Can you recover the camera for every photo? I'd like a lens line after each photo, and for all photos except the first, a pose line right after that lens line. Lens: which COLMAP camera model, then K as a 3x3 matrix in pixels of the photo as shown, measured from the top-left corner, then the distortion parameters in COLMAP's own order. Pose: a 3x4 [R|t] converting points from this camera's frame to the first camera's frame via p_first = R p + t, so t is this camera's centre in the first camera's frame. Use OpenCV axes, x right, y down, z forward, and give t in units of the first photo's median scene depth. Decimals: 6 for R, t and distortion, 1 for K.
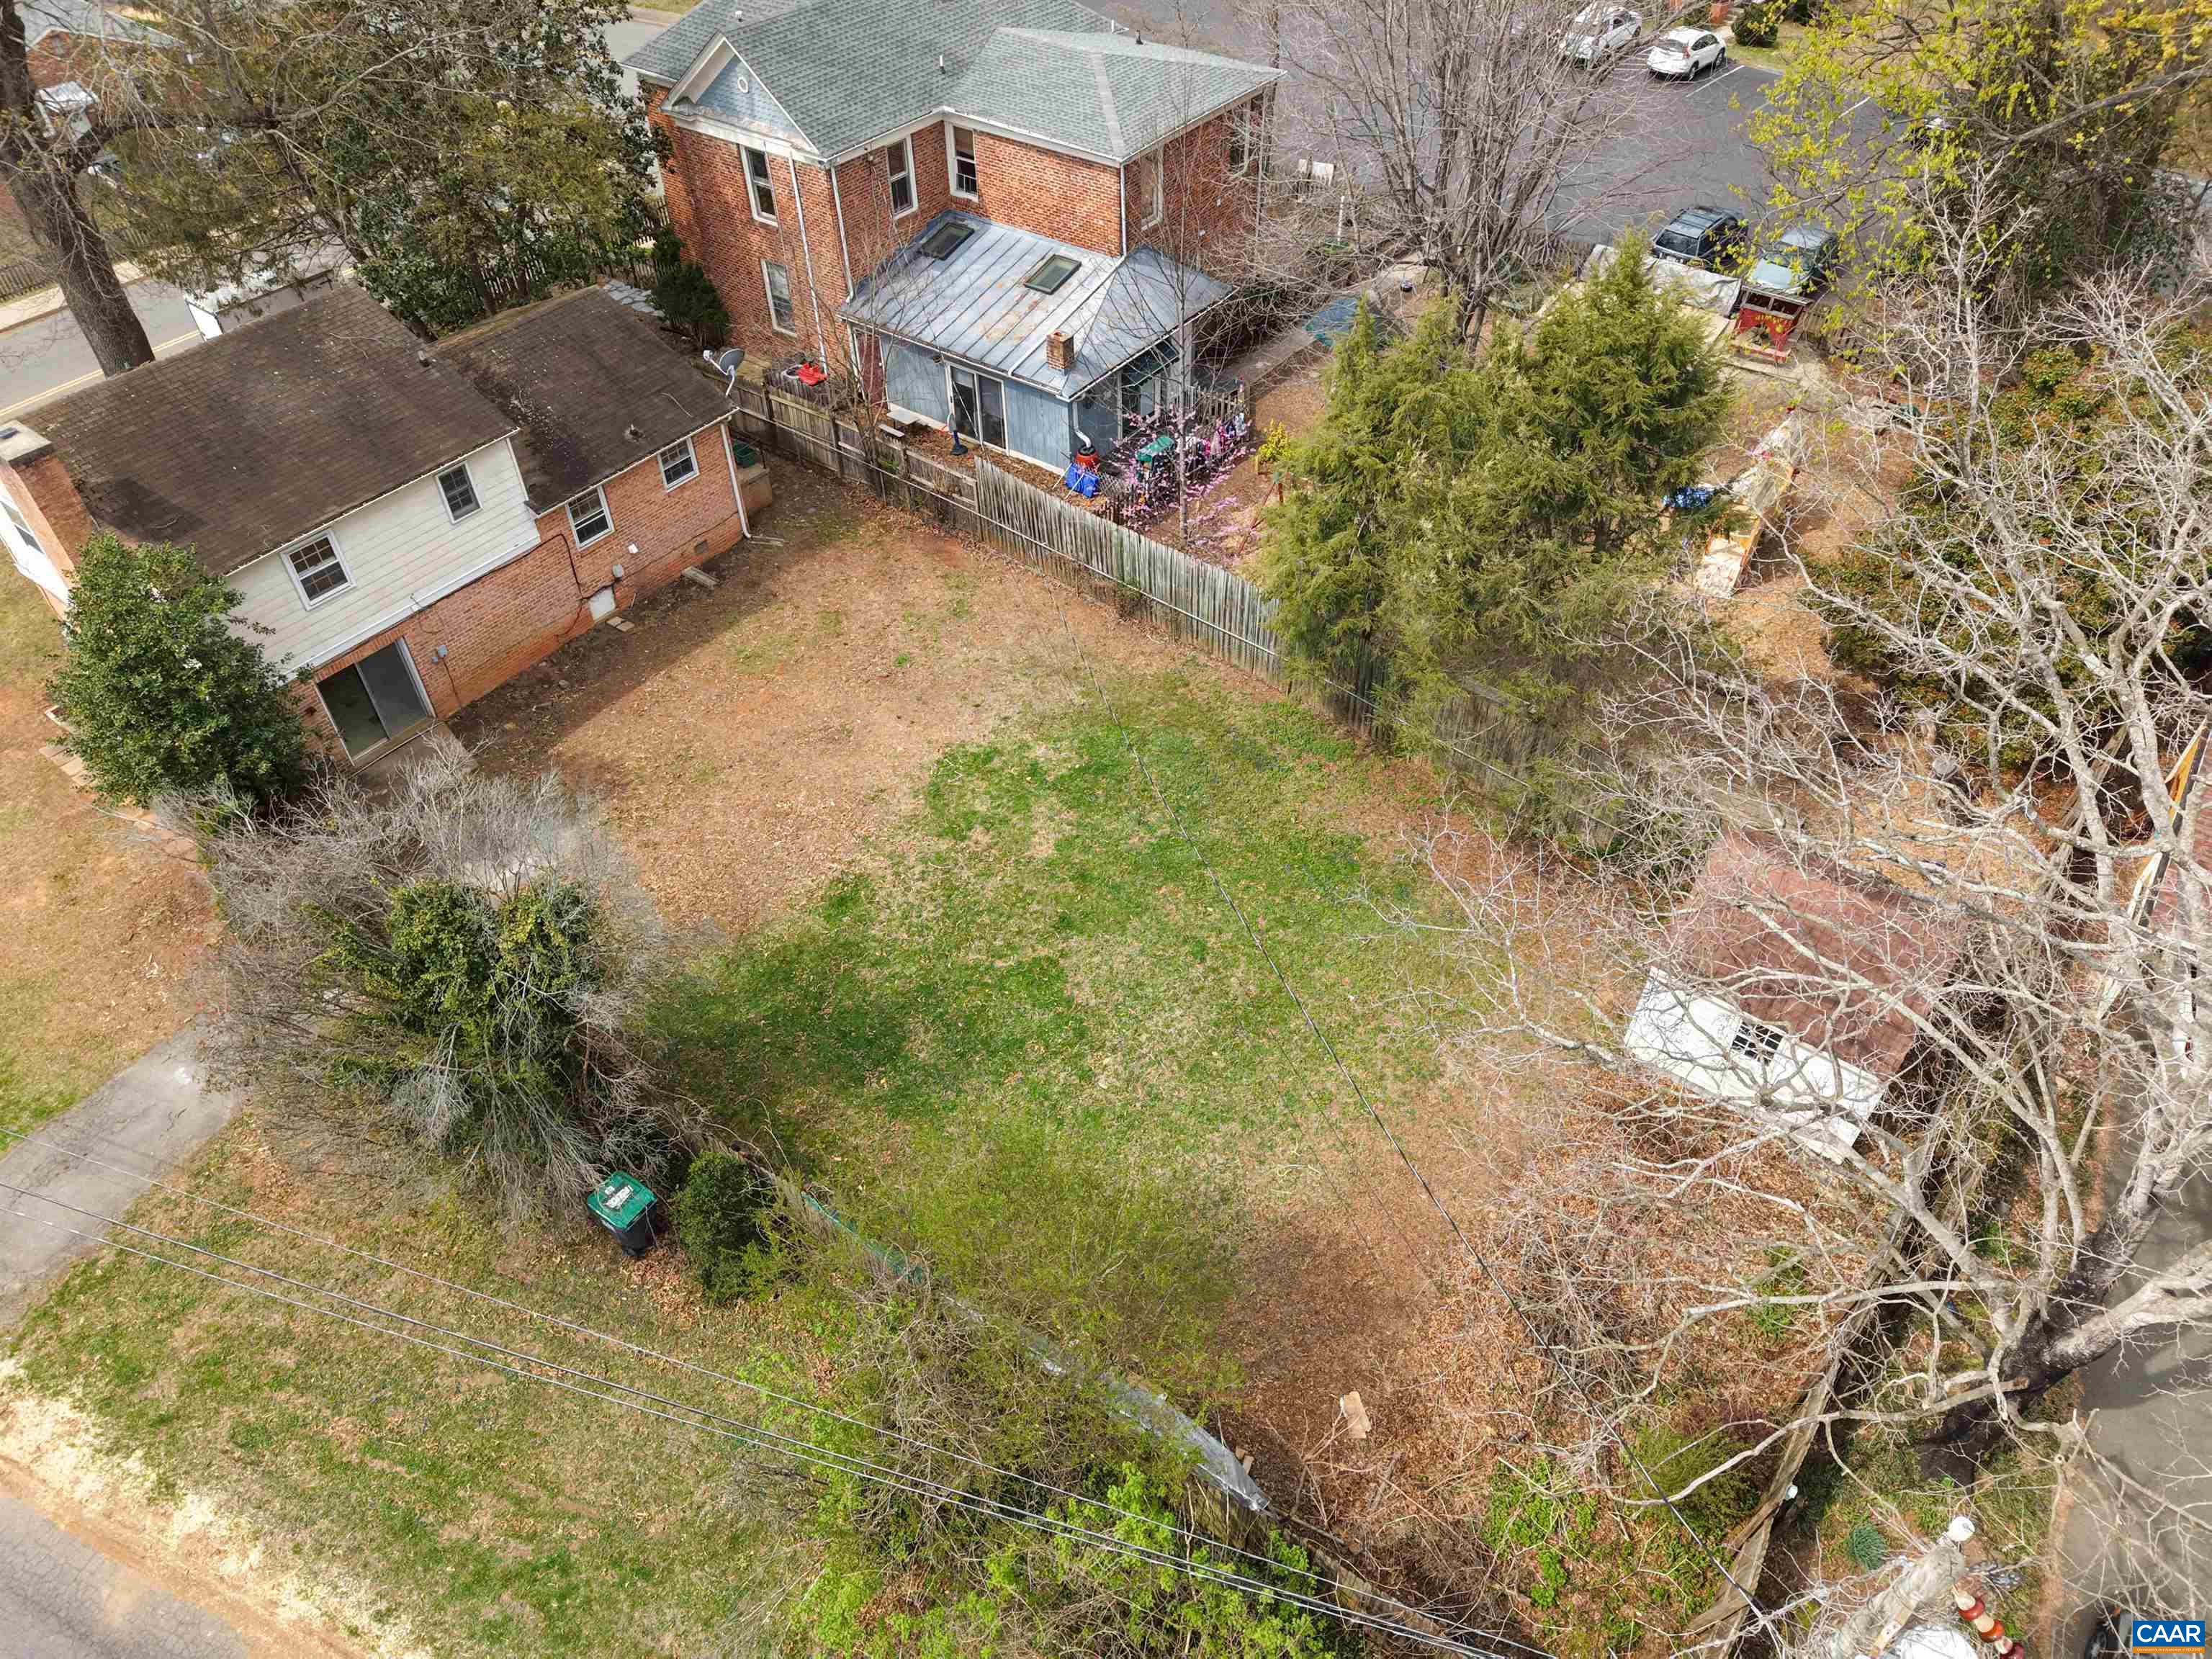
lens RADIAL K [[1484.6, 0, 1119.4], [0, 1484.6, 835.9], [0, 0, 1]] dist [0.026410, -0.026408]
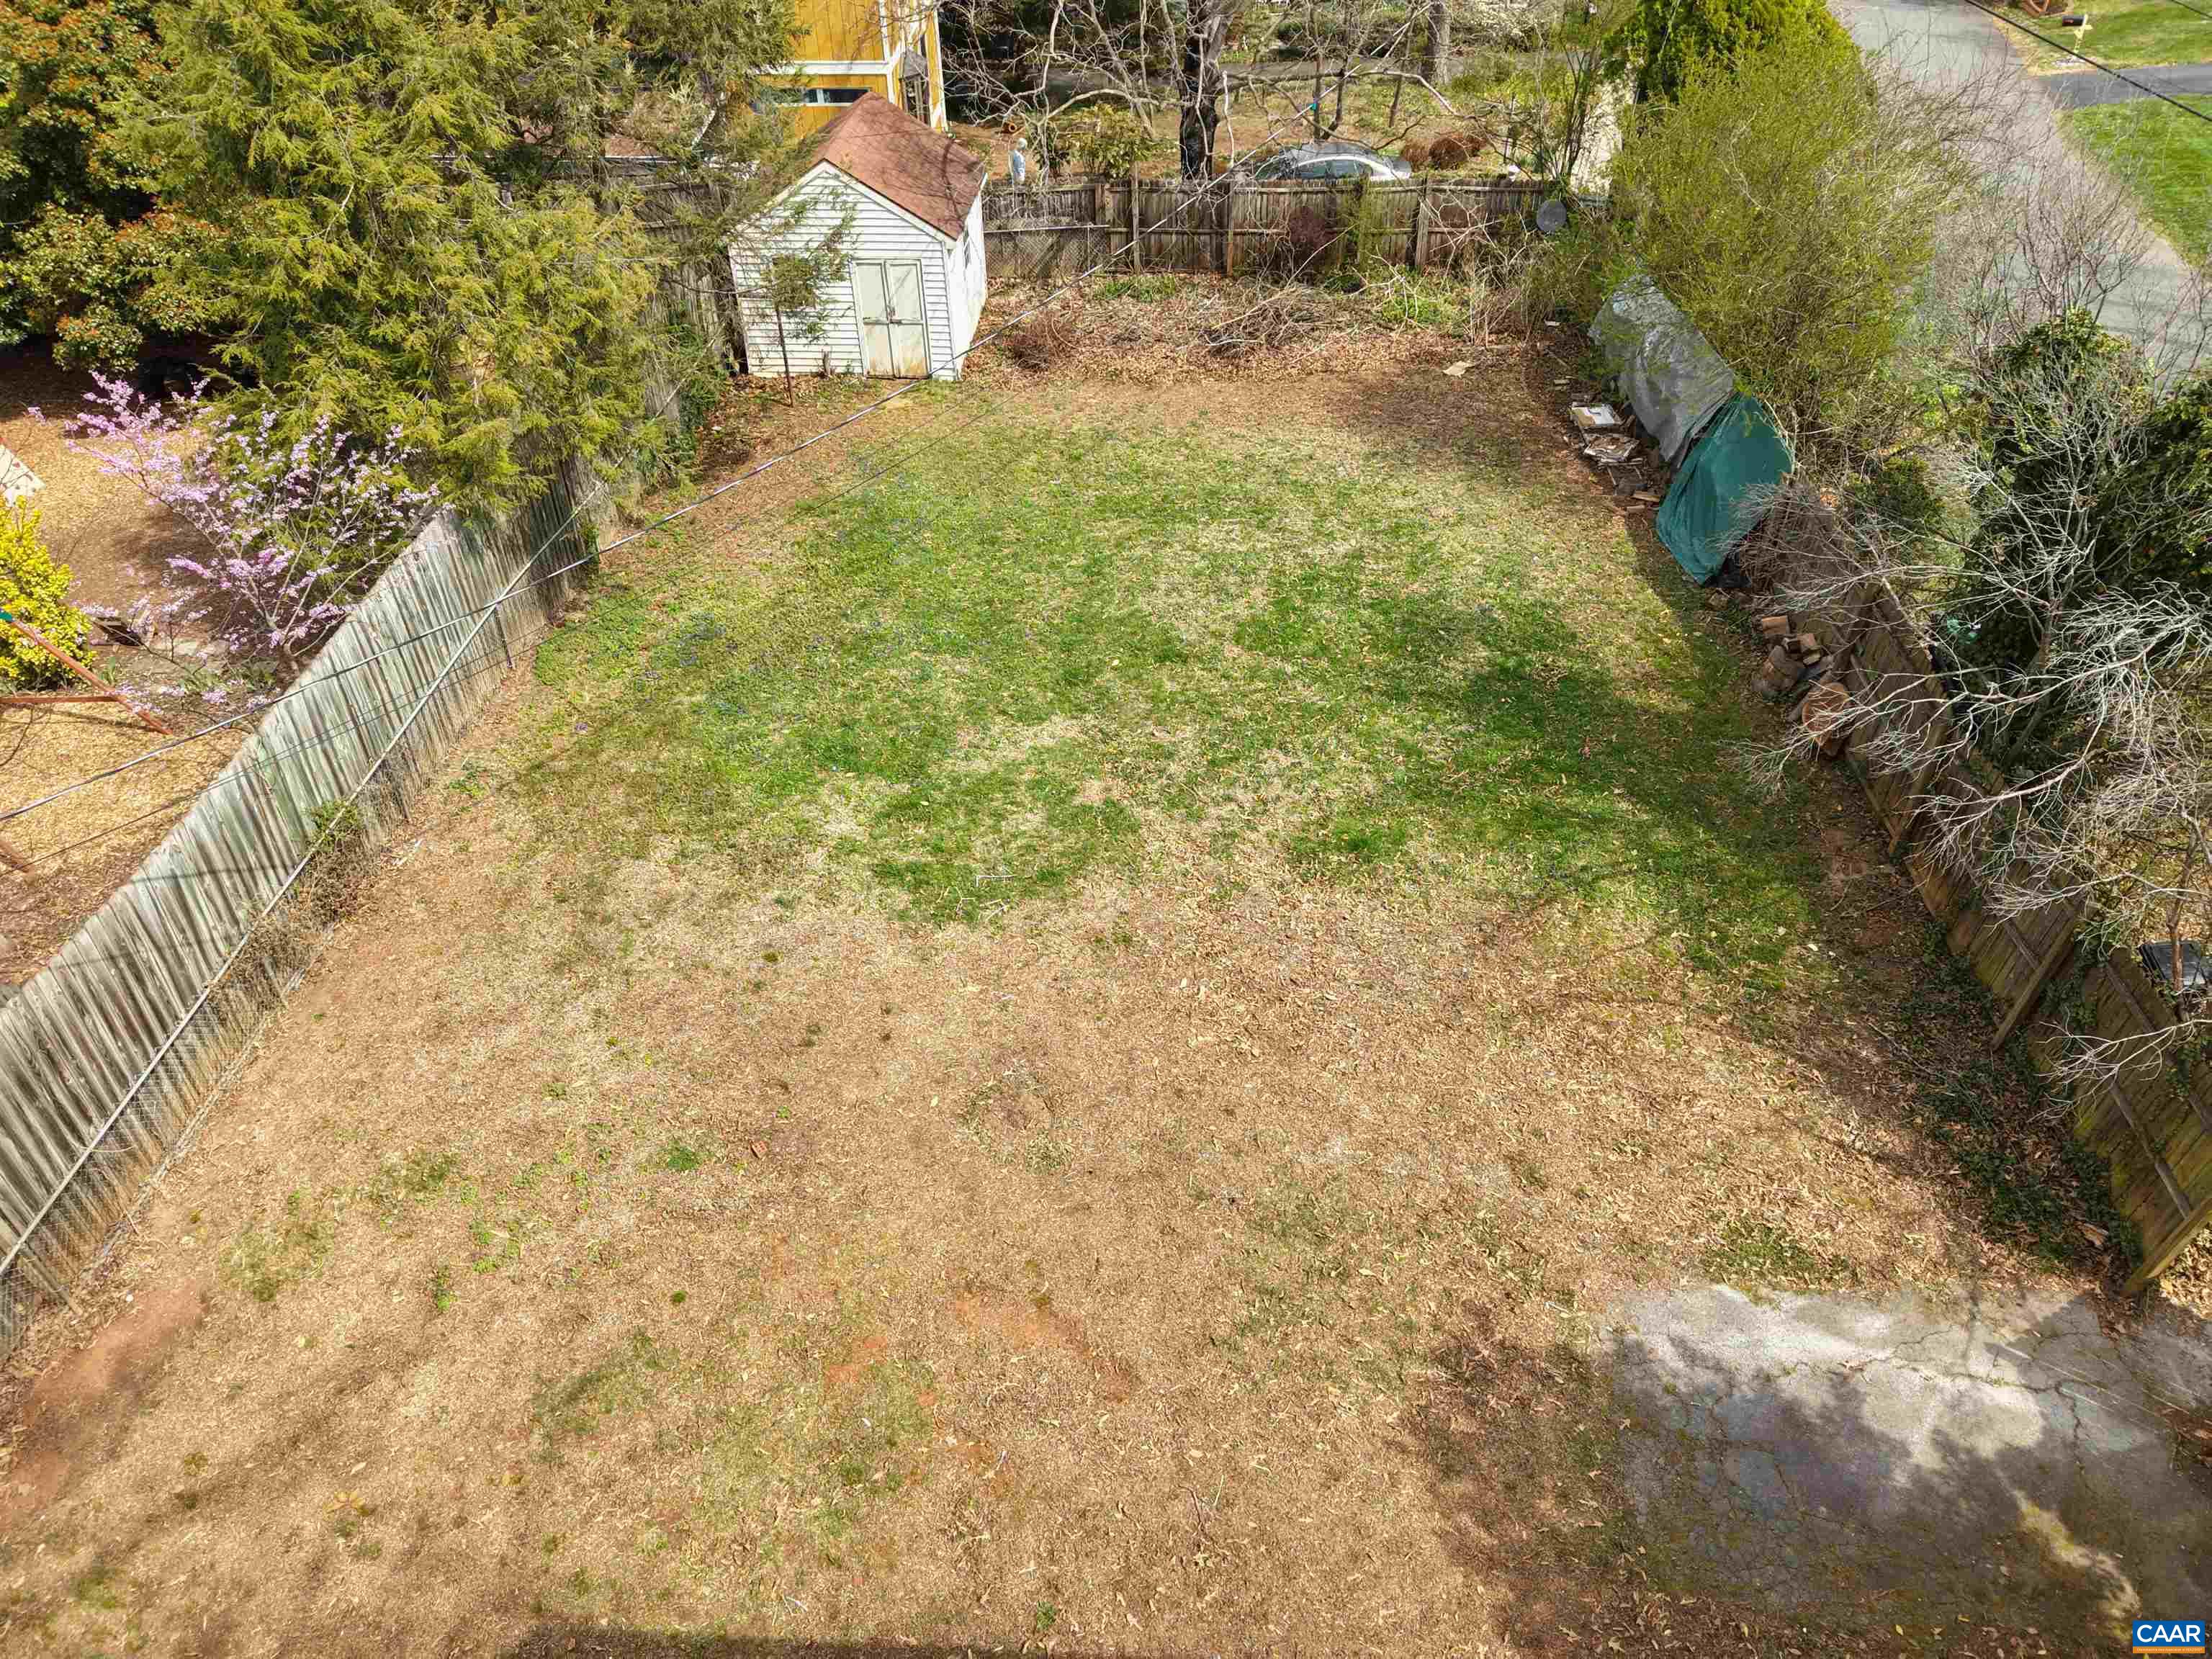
lens RADIAL K [[1484.6, 0, 1112.4], [0, 1484.6, 813.4], [0, 0, 1]] dist [0.026410, -0.026408]
pose [[-0.552132, -0.541774, 0.633744, -0.405506], [0.591554, 0.281096, 0.755678, -0.370614], [-0.587549, 0.792128, 0.165286, 0.787030]]
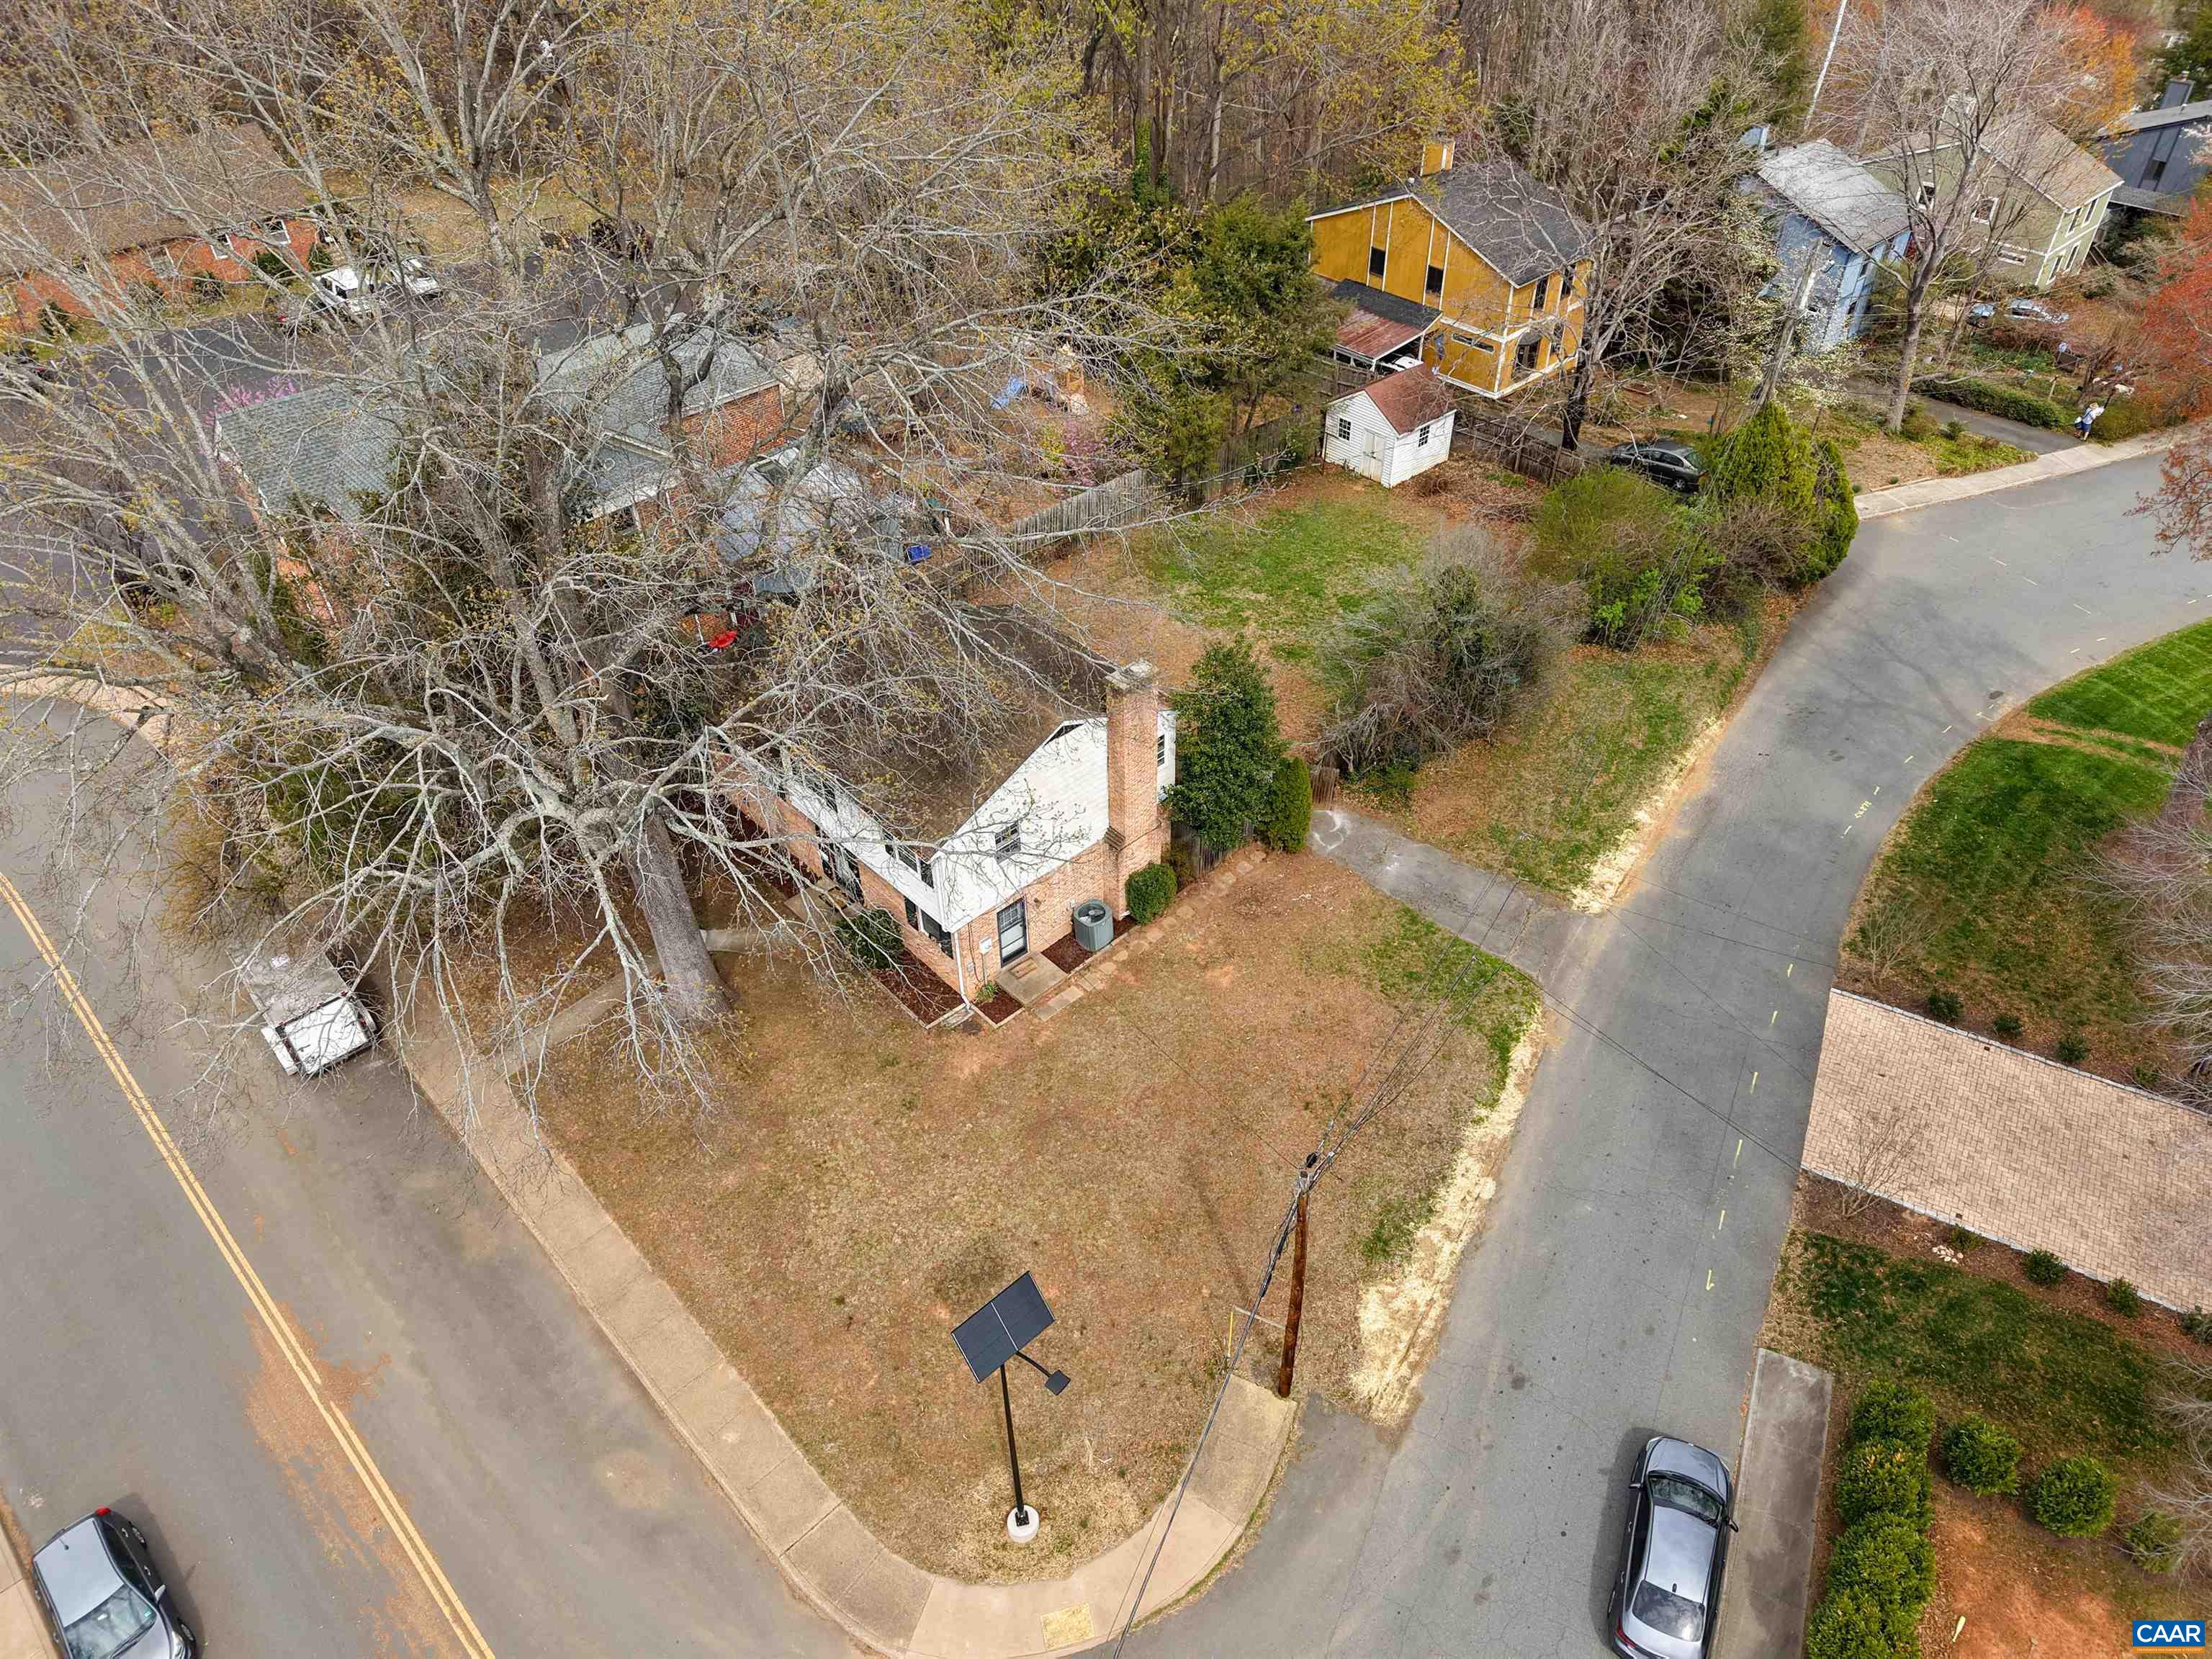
lens RADIAL K [[1484.6, 0, 1108.9], [0, 1484.6, 835.4], [0, 0, 1]] dist [0.026410, -0.026408]
pose [[0.184764, -0.644518, 0.741929, -1.449337], [0.696984, 0.618166, 0.363433, -0.536238], [-0.692875, 0.449963, 0.563434, 0.178183]]
